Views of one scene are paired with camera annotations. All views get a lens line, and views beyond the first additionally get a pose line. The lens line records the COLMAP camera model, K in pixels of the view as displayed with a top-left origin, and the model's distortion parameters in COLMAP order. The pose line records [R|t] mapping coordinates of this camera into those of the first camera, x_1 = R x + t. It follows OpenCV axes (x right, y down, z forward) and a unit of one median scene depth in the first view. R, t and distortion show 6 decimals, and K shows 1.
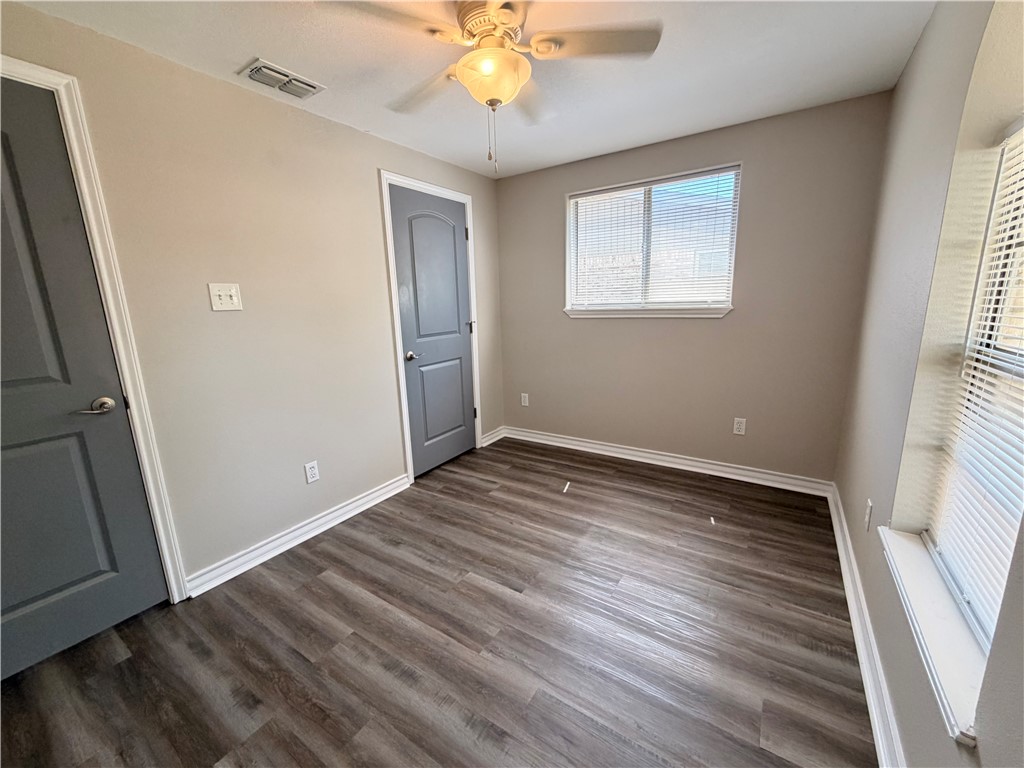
lens RADIAL K [[408.4, 0, 508.4], [0, 408.4, 385.5], [0, 0, 1]] dist [0.000255, 0.000039]
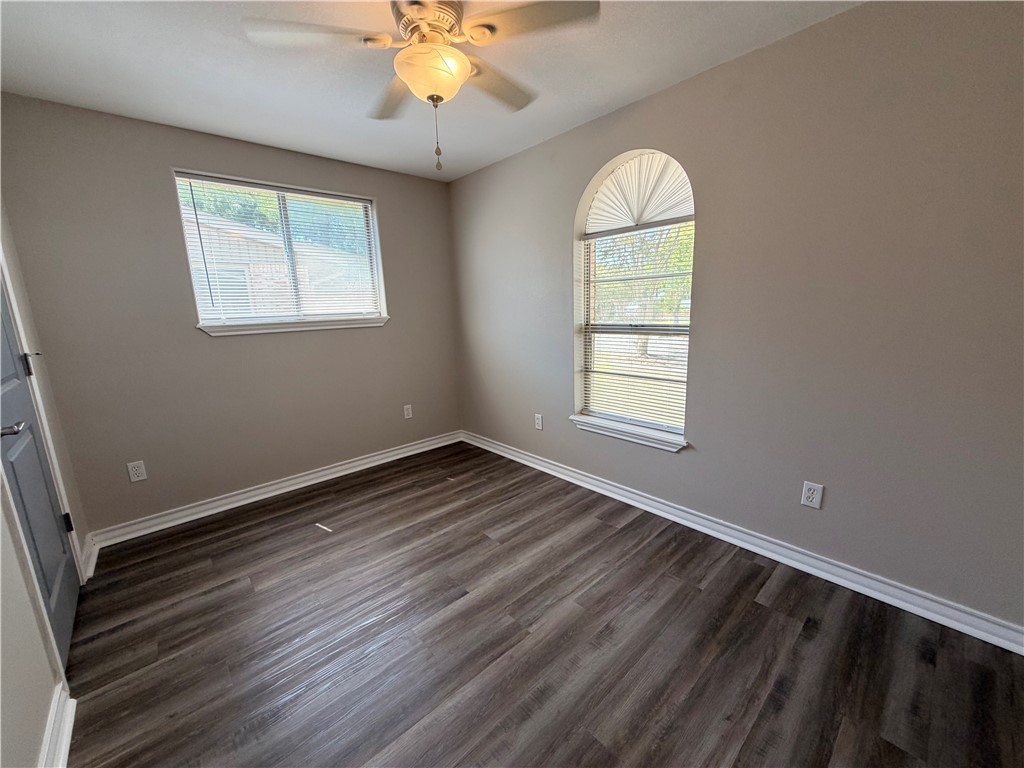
lens RADIAL K [[408.4, 0, 508.4], [0, 408.4, 385.5], [0, 0, 1]] dist [0.000255, 0.000039]
pose [[0.246339, -0.166516, 0.954772, -0.660428], [0.222632, 0.968509, 0.111471, -0.059676], [-0.943267, 0.185103, 0.275654, 0.435968]]
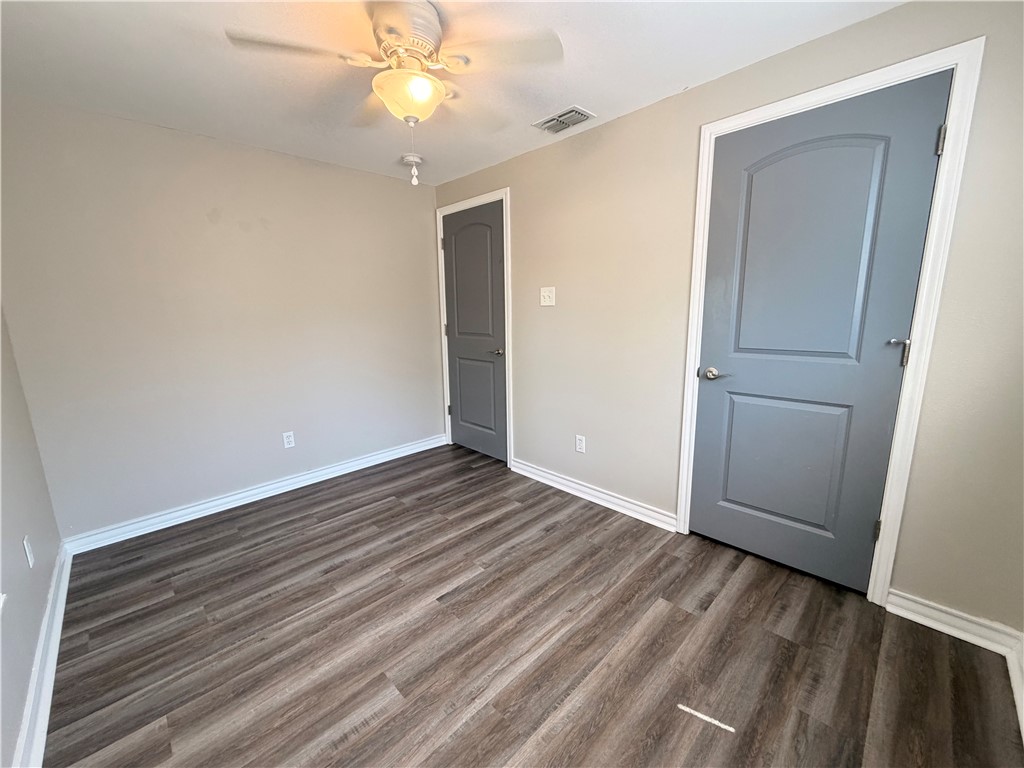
lens RADIAL K [[408.4, 0, 508.4], [0, 408.4, 385.5], [0, 0, 1]] dist [0.000255, 0.000039]
pose [[-0.205654, 0.221190, -0.953300, 0.673424], [-0.173532, 0.950443, 0.257963, -0.224291], [0.963116, 0.218479, -0.157079, 0.981278]]
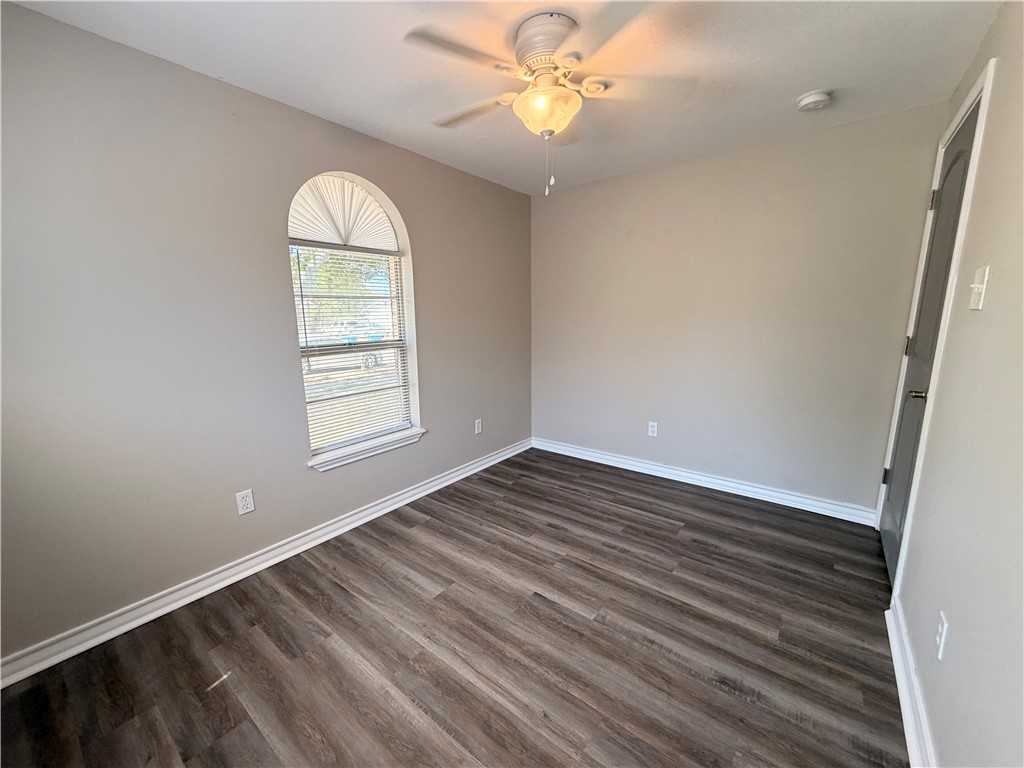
lens RADIAL K [[408.4, 0, 508.4], [0, 408.4, 385.5], [0, 0, 1]] dist [0.000255, 0.000039]
pose [[-0.996323, 0.029047, 0.080607, 0.000561], [0.056948, 0.927406, 0.369696, -0.299357], [-0.064017, 0.372927, -0.925650, 1.434585]]
